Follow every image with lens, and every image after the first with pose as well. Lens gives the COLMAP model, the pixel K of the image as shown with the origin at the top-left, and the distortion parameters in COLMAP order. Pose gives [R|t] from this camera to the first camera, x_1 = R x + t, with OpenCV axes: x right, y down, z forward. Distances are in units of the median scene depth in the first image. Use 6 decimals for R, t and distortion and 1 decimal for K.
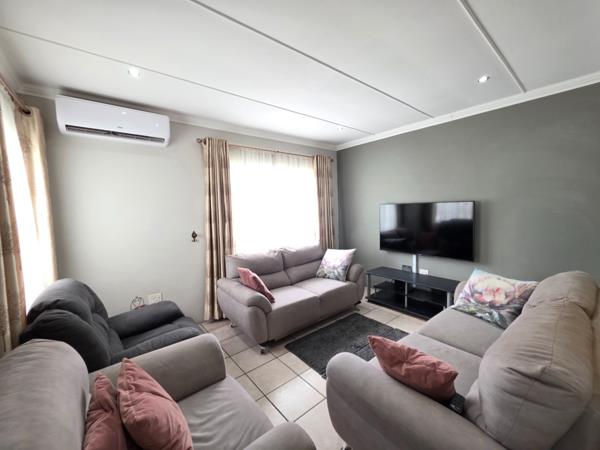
lens RADIAL K [[241.7, 0, 300.3], [0, 241.7, 224.2], [0, 0, 1]] dist [0.003122, 0.000065]
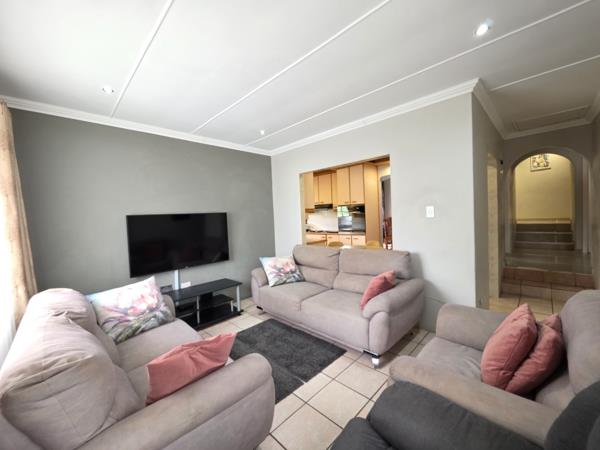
lens RADIAL K [[241.7, 0, 300.2], [0, 241.7, 225.6], [0, 0, 1]] dist [0.003122, 0.000065]
pose [[-0.105204, -0.009763, 0.994403, -0.515421], [0.117346, 0.992844, 0.022163, -0.008161], [-0.987503, 0.119021, -0.103305, 0.633577]]
